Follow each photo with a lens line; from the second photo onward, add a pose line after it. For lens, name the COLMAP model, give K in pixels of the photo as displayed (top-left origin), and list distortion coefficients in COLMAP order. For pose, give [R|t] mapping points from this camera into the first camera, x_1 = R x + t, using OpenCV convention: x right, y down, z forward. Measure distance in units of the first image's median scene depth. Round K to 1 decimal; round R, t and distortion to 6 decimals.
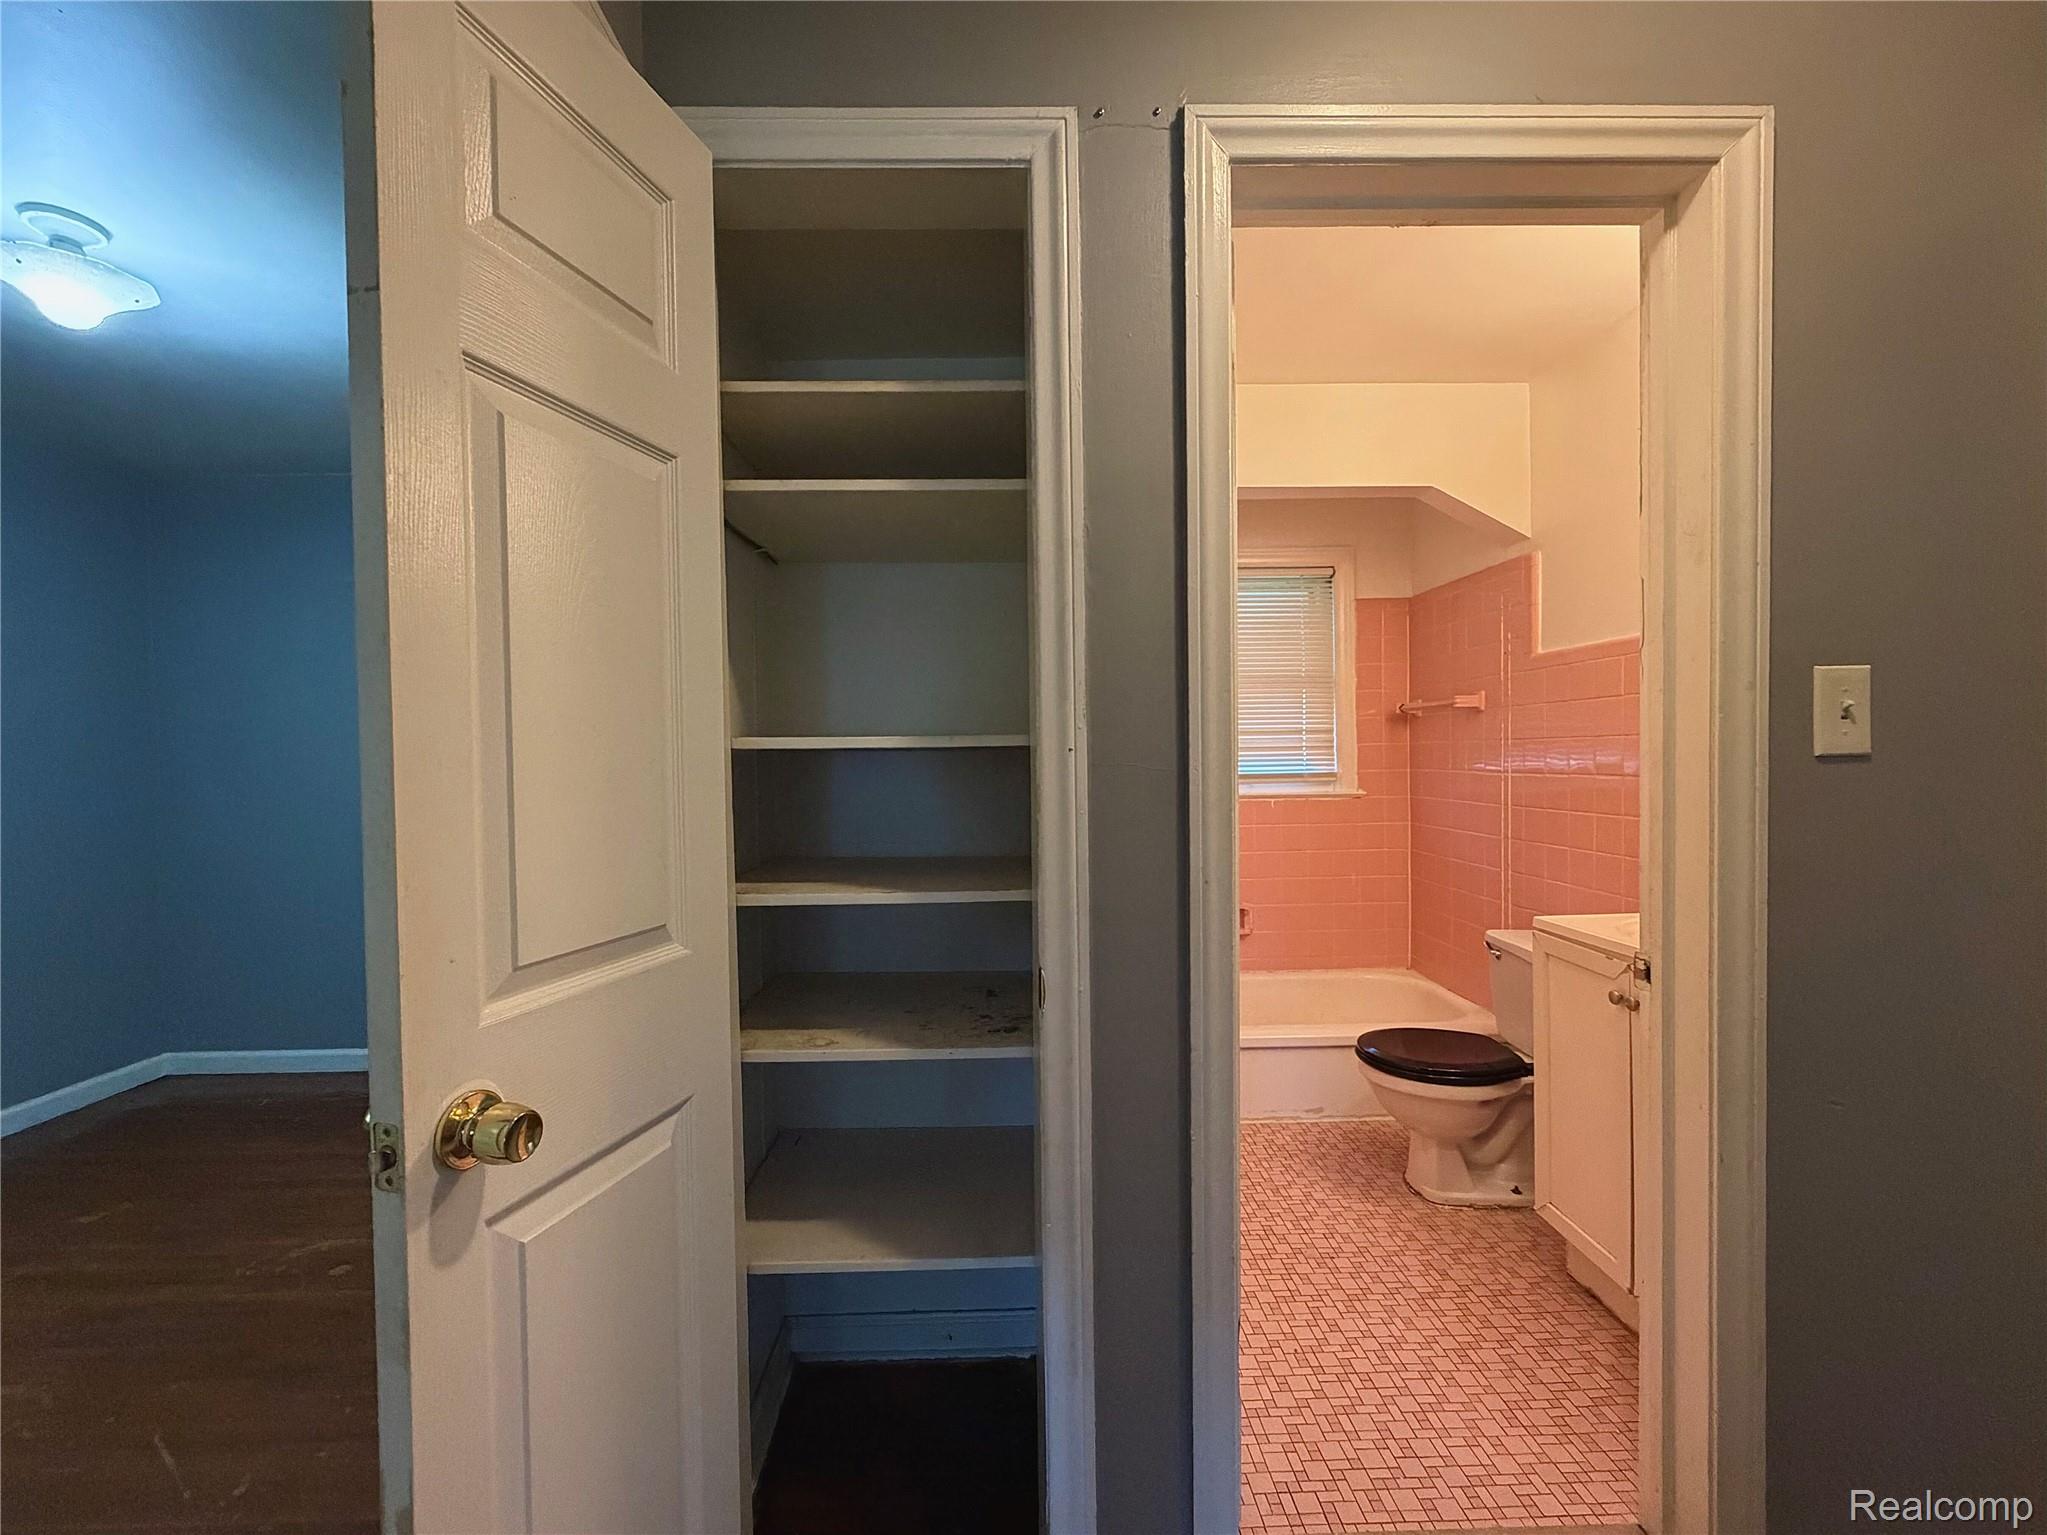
lens RADIAL K [[865.5, 0, 1023.5], [0, 865.5, 767.5], [0, 0, 1]] dist [0.002876, 0.000483]
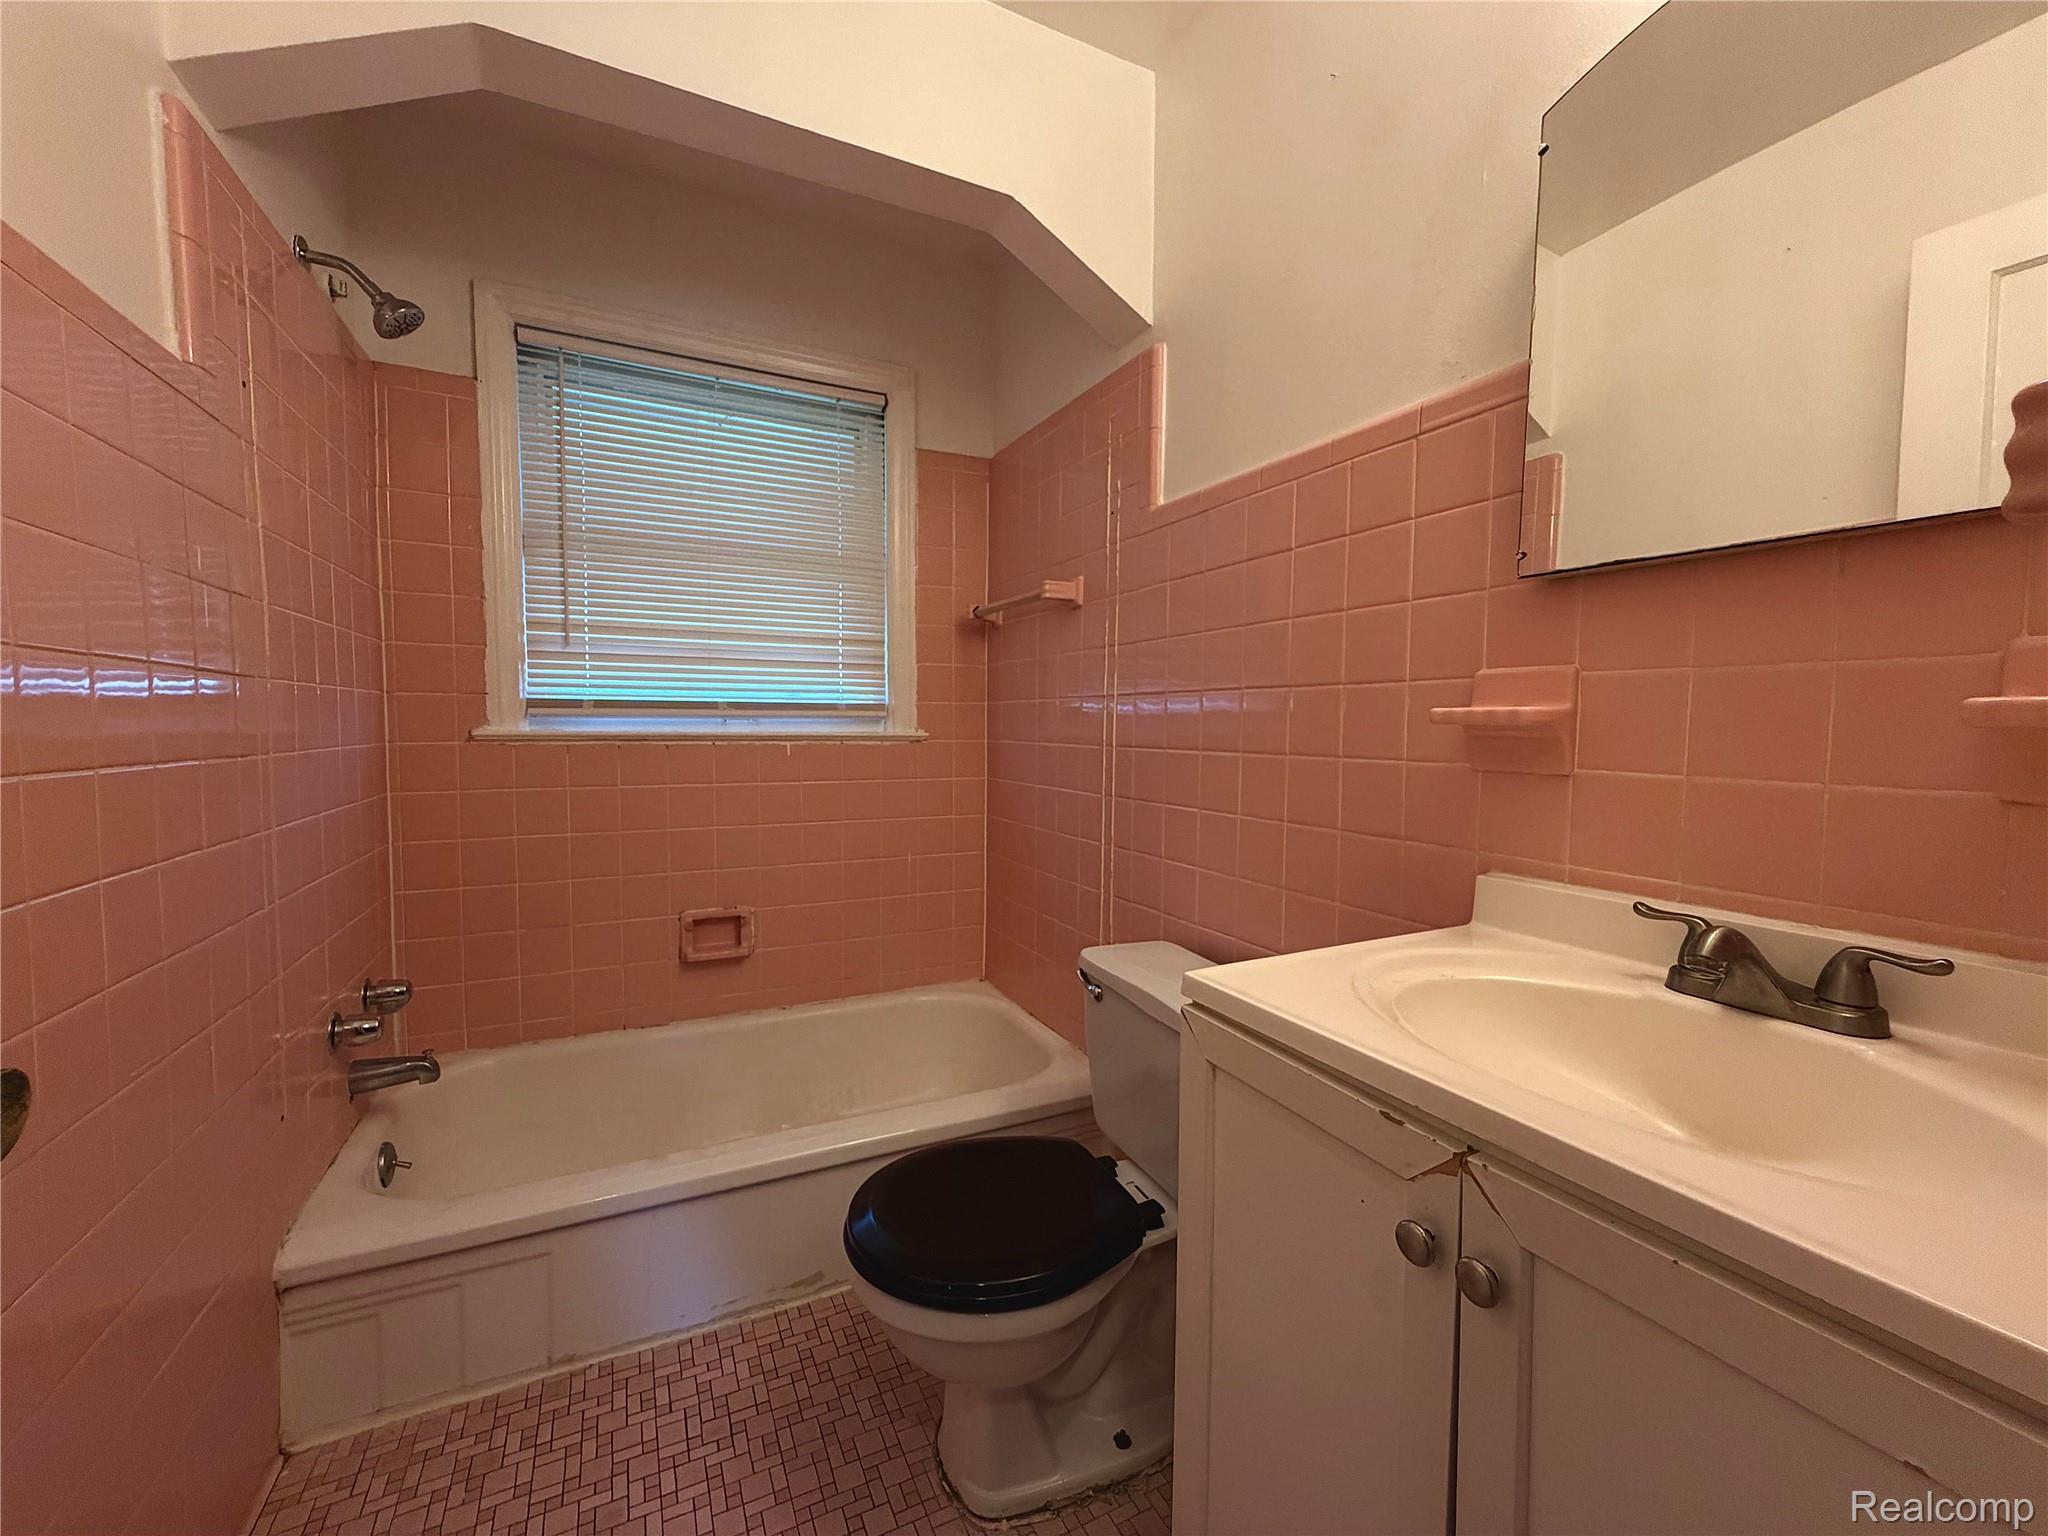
lens RADIAL K [[865.9, 0, 1024.0], [0, 865.9, 768.0], [0, 0, 1]] dist [0.002876, 0.000483]
pose [[0.909227, -0.002138, 0.416295, 0.221034], [-0.014669, 0.999201, 0.037170, 0.036242], [-0.416042, -0.039903, 0.908470, 0.423156]]
